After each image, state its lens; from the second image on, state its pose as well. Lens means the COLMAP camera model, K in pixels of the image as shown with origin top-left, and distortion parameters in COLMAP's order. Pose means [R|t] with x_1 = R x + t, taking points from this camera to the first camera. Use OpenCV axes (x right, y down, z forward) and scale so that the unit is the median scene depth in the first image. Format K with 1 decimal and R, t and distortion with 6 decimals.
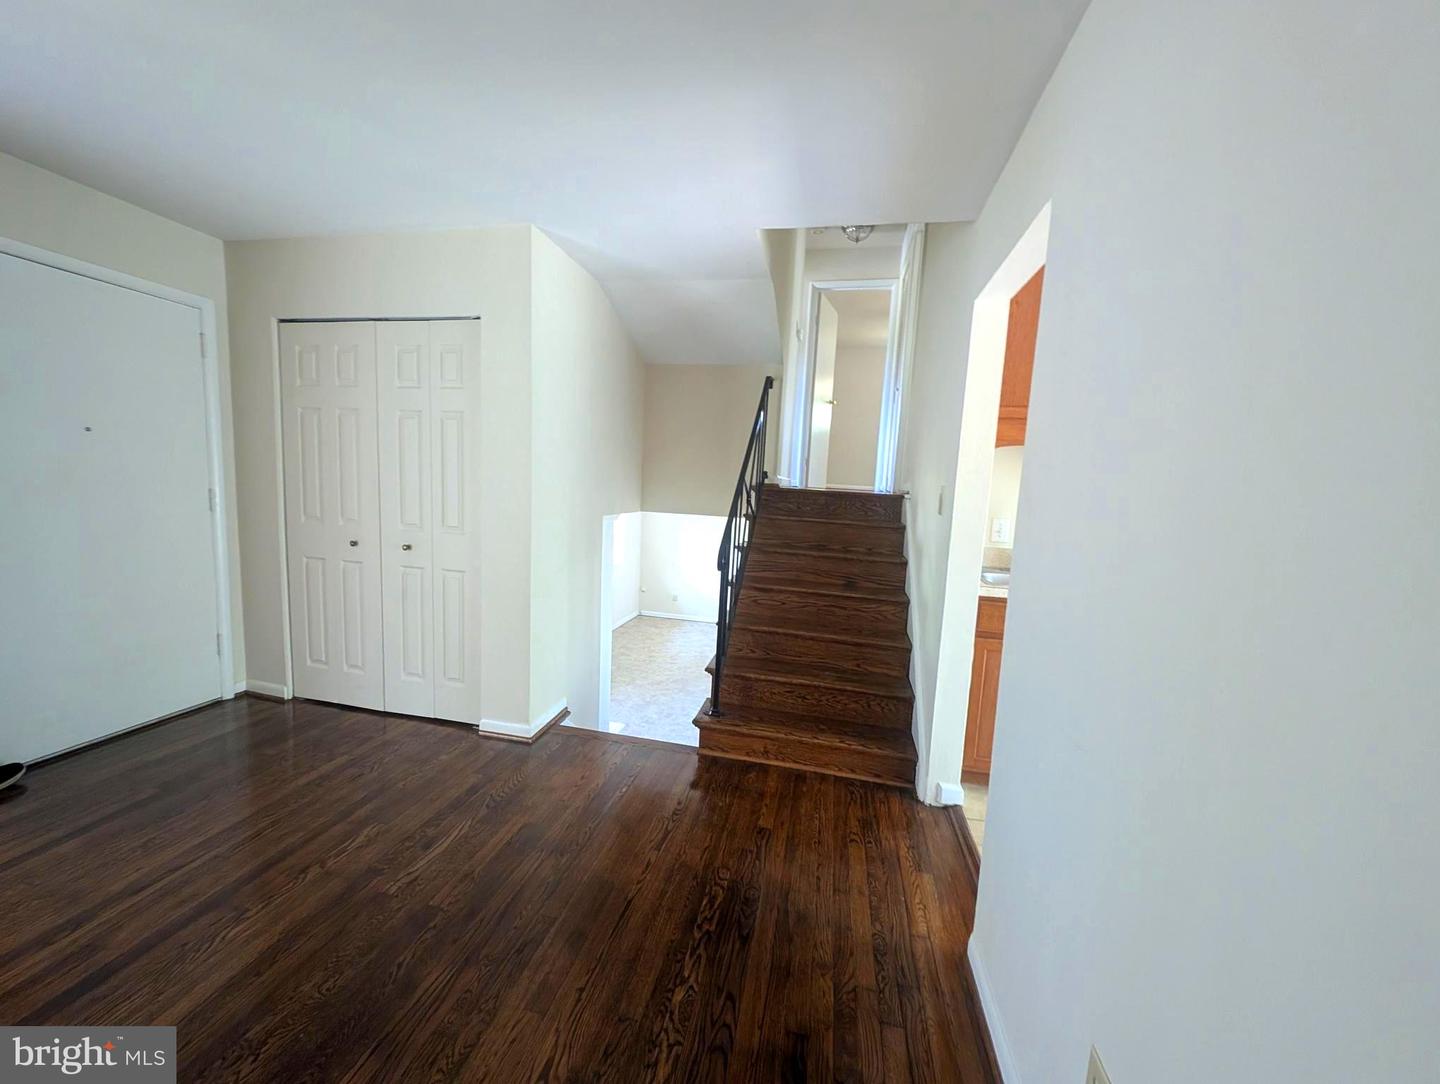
lens RADIAL K [[542.8, 0, 720.5], [0, 542.8, 545.4], [0, 0, 1]] dist [0.004152, -0.002636]
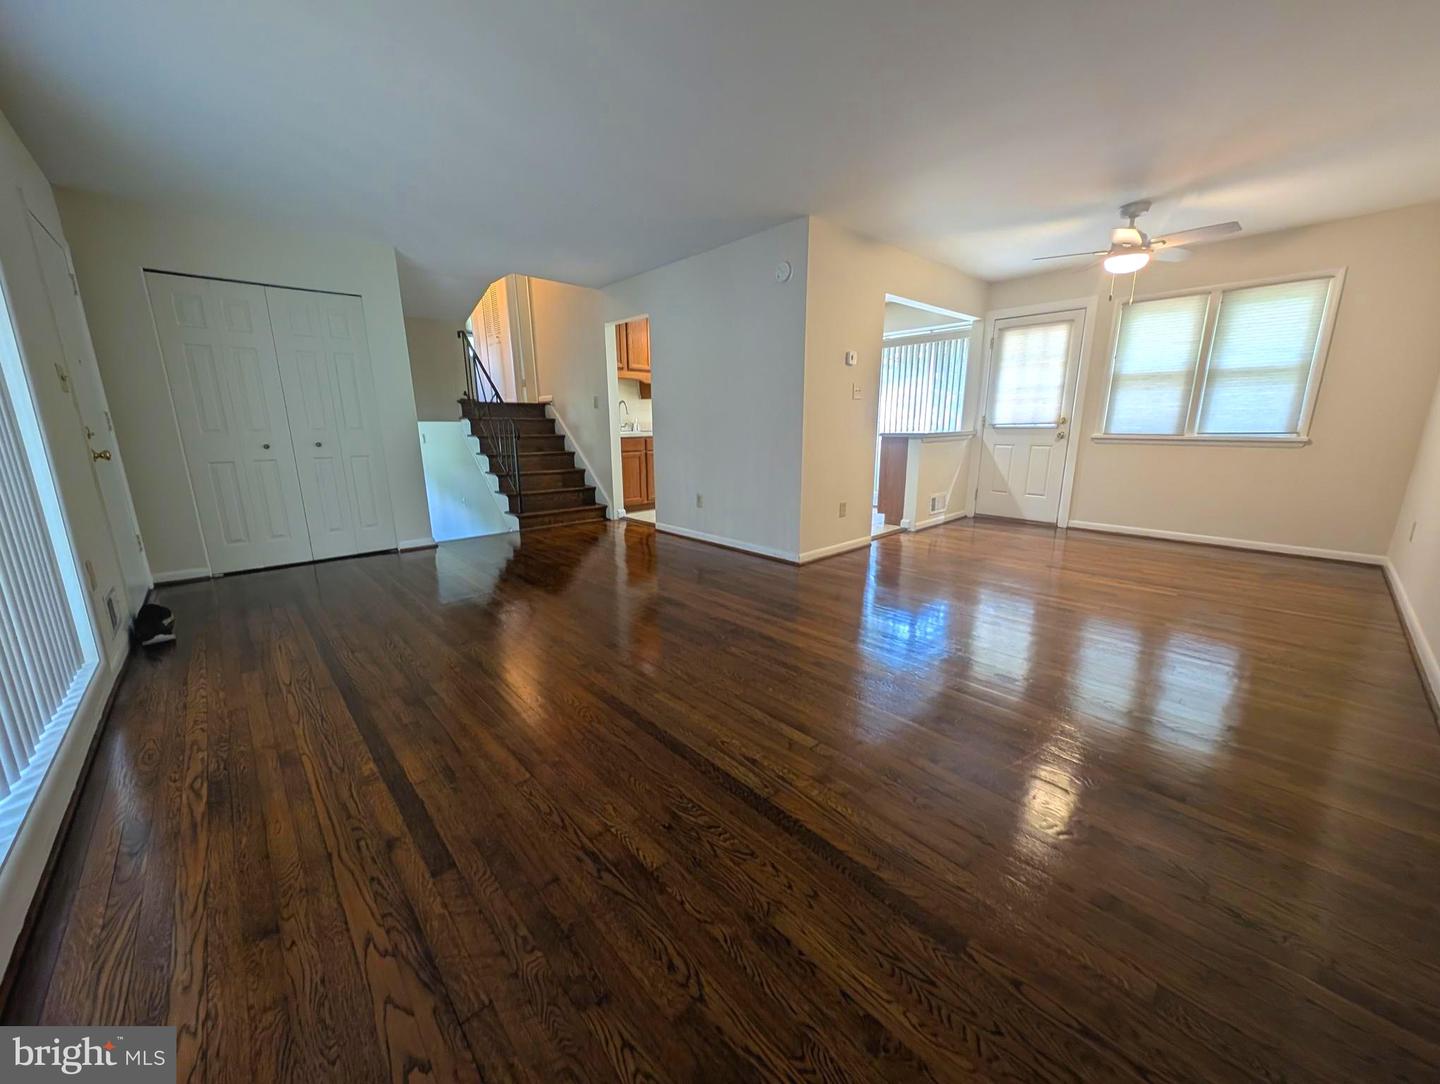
lens RADIAL K [[542.8, 0, 719.6], [0, 542.8, 538.0], [0, 0, 1]] dist [0.004152, -0.002636]
pose [[0.573187, -0.227262, 0.787279, -1.392208], [0.116982, 0.973624, 0.195884, 0.105108], [-0.811032, -0.020181, 0.584654, -0.929470]]
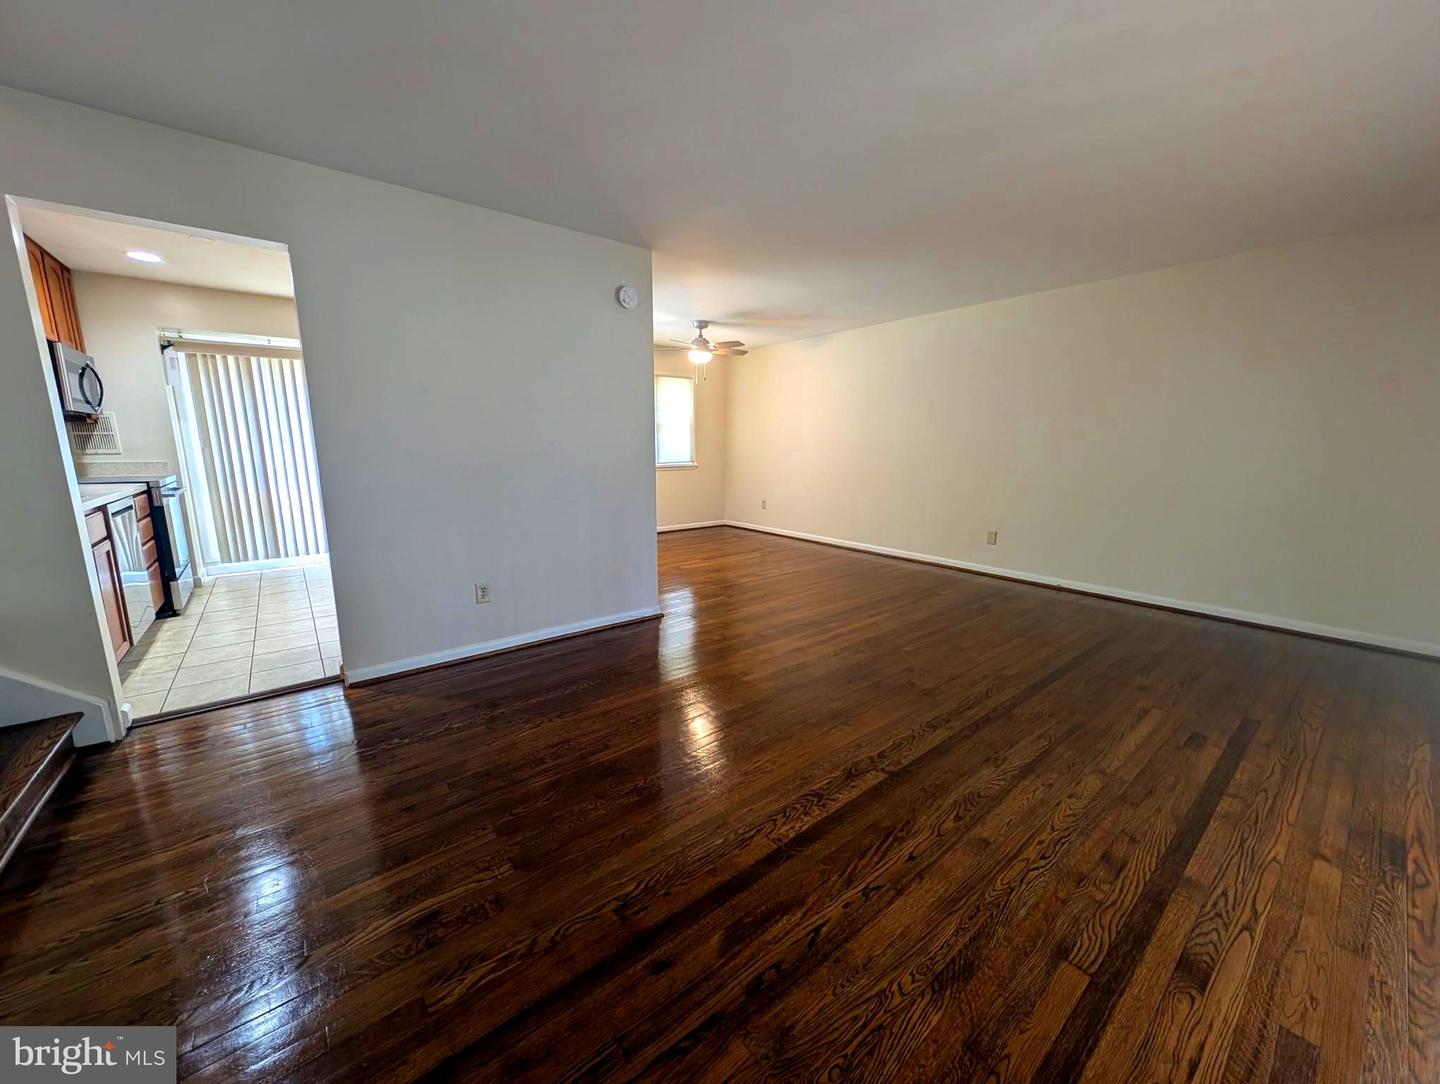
lens RADIAL K [[542.8, 0, 723.4], [0, 542.8, 551.6], [0, 0, 1]] dist [0.004152, -0.002636]
pose [[-0.779107, -0.172341, 0.602736, -0.970994], [0.020455, 0.953968, 0.299210, -0.103736], [-0.626557, 0.245446, -0.739718, 0.944509]]
